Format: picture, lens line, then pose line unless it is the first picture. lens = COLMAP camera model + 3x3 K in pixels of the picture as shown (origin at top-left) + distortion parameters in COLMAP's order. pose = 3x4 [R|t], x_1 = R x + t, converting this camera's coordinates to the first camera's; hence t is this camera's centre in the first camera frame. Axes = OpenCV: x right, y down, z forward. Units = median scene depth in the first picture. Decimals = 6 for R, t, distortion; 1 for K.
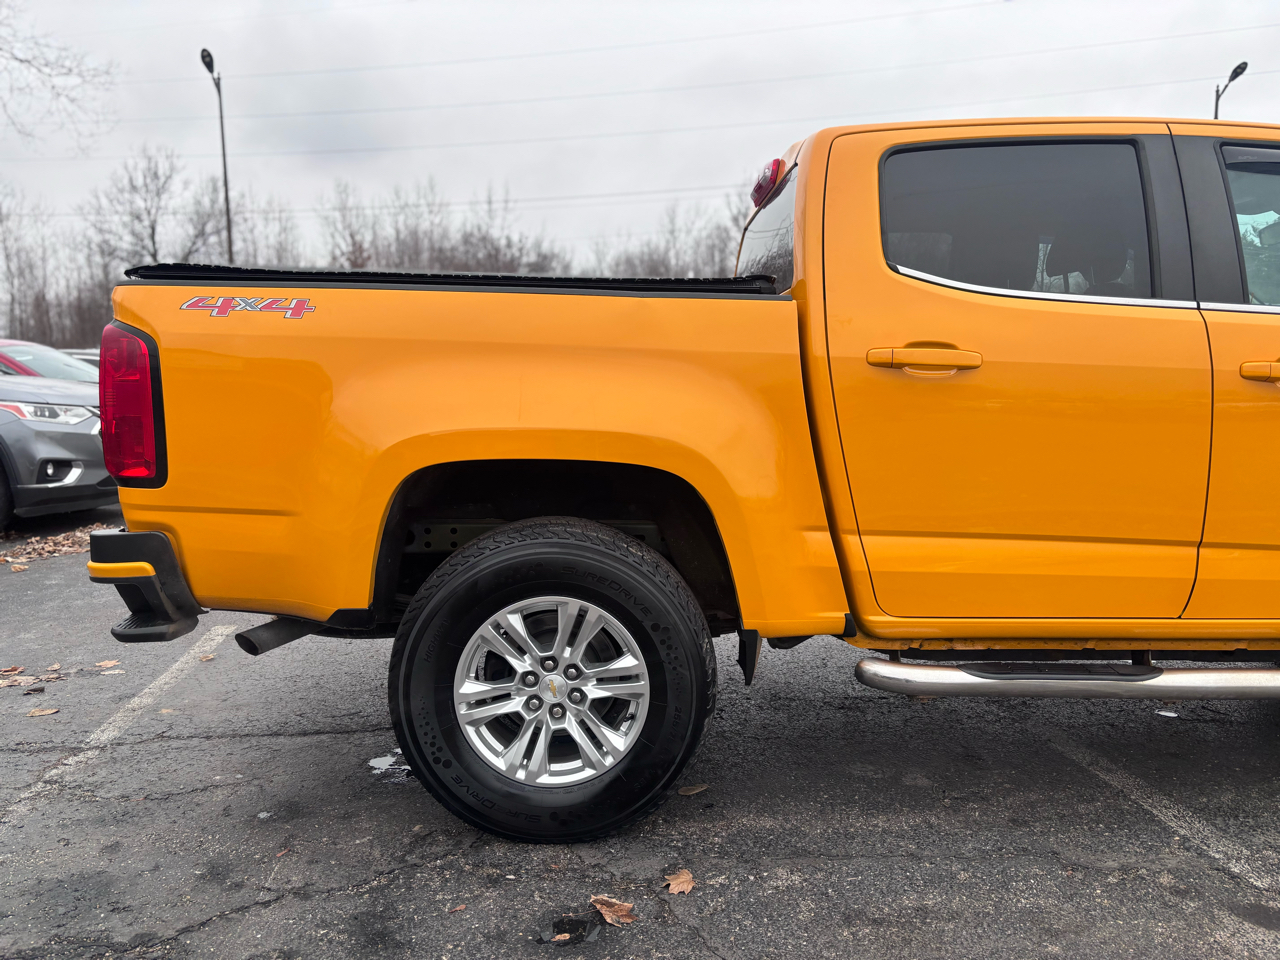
lens RADIAL K [[964.6, 0, 640.0], [0, 964.6, 480.0], [0, 0, 1]] dist [0.061557, -0.058262]
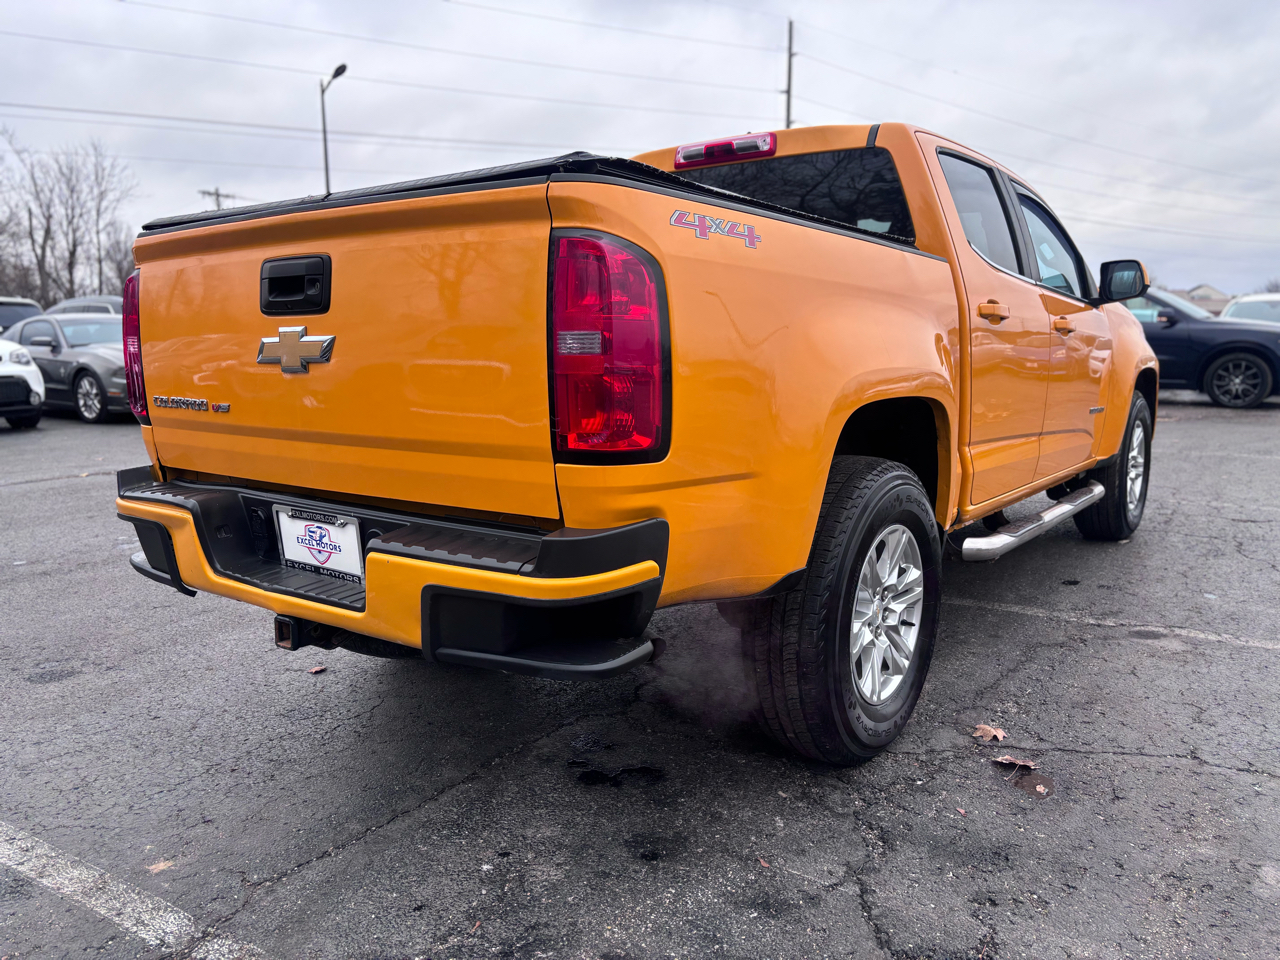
lens RADIAL K [[964.6, 0, 640.0], [0, 964.6, 480.0], [0, 0, 1]] dist [0.061557, -0.058262]
pose [[0.607852, -0.110765, 0.786287, -1.062930], [0.087845, 0.993525, 0.072049, -0.031113], [-0.789176, 0.025277, 0.613647, 0.533510]]
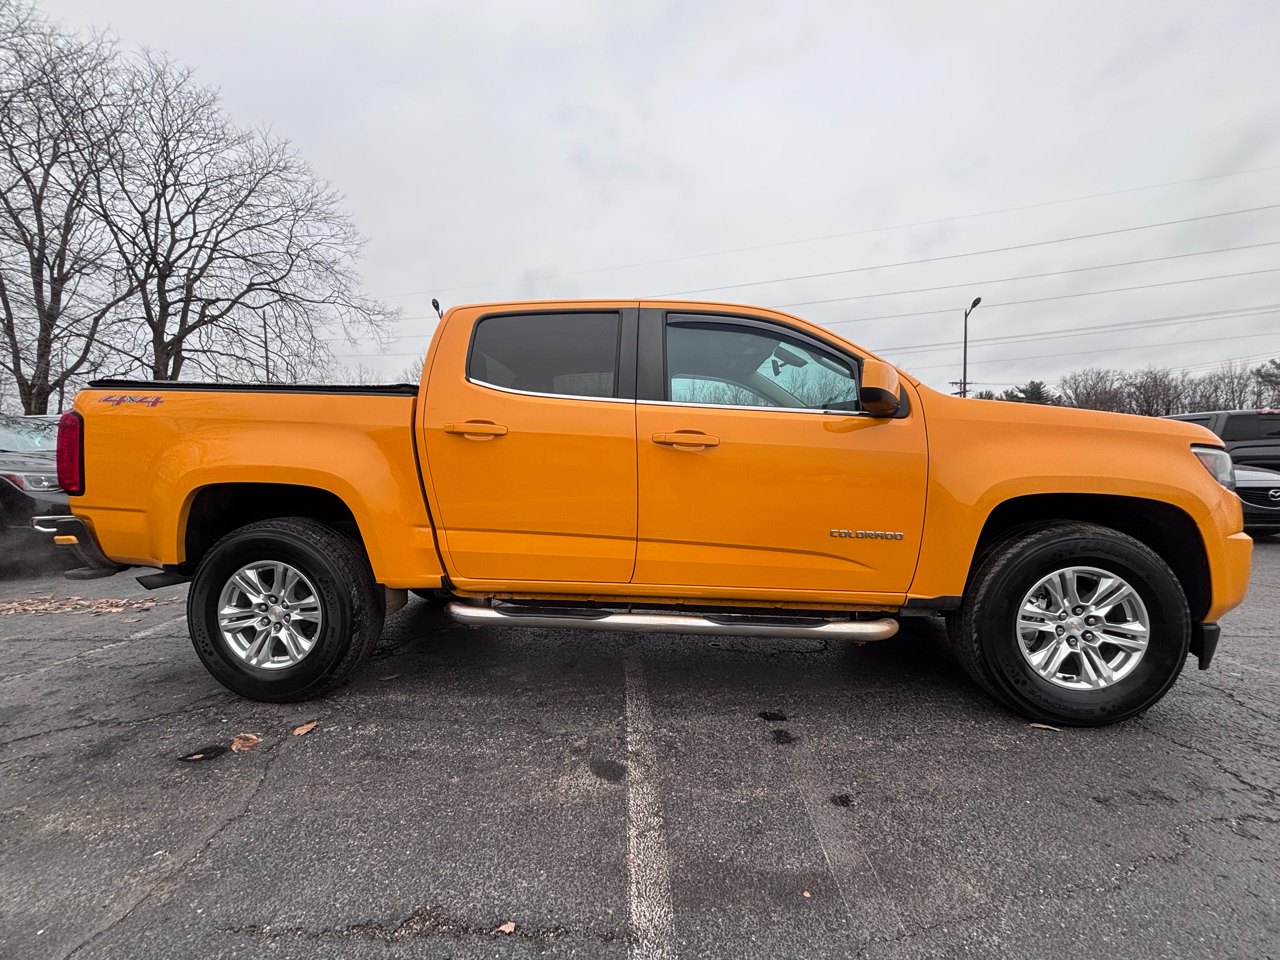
lens RADIAL K [[505.1, 0, 640.0], [0, 505.1, 480.0], [0, 0, 1]] dist [0.003028, 0.000199]
pose [[0.995724, 0.014020, -0.091306, 0.658211], [-0.020731, 0.997119, -0.072969, 0.025530], [0.090020, 0.074550, 0.993146, 0.121083]]
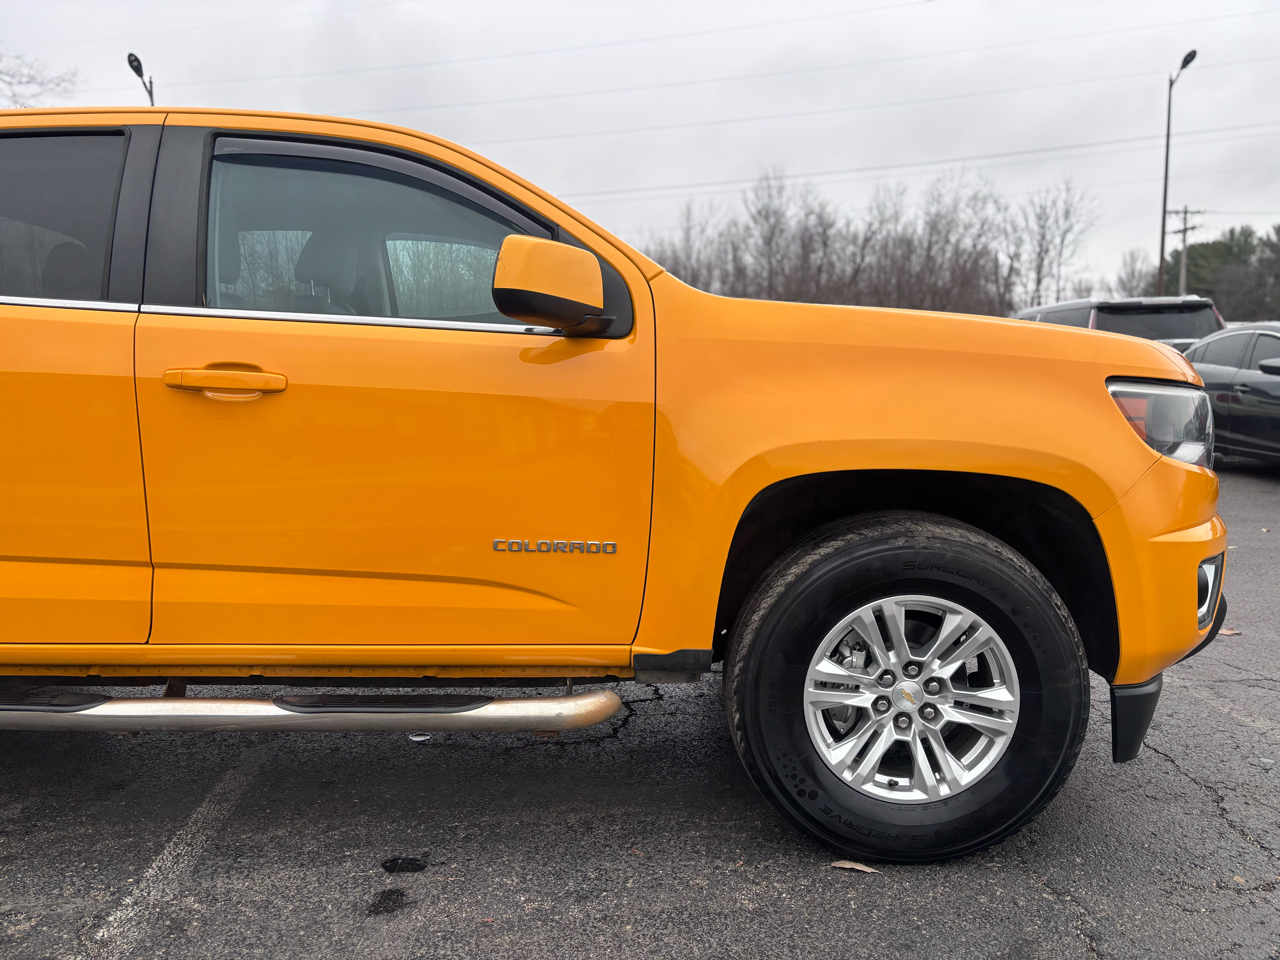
lens RADIAL K [[950.5, 0, 640.0], [0, 950.5, 480.0], [0, 0, 1]] dist [0.051538, -0.052166]
pose [[0.998876, 0.001675, -0.047375, 1.082174], [-0.001370, 0.999978, 0.006486, -0.021578], [0.047384, -0.006413, 0.998856, 0.108343]]
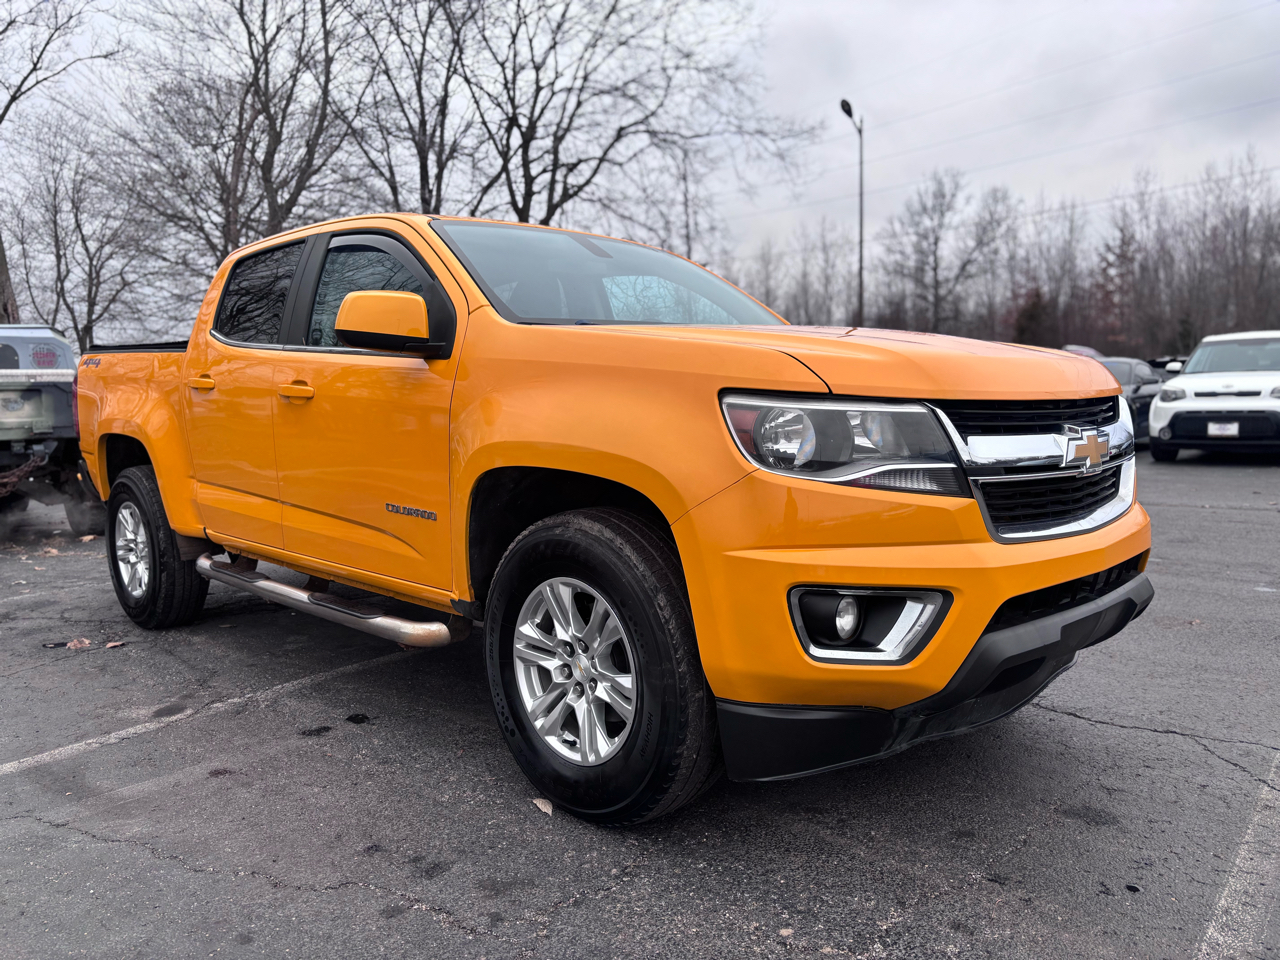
lens RADIAL K [[950.5, 0, 640.0], [0, 950.5, 480.0], [0, 0, 1]] dist [0.051538, -0.052166]
pose [[0.696885, 0.063489, -0.714367, 2.054876], [-0.061650, 0.997690, 0.028528, -0.047072], [0.714528, 0.024160, 0.699190, 0.347152]]
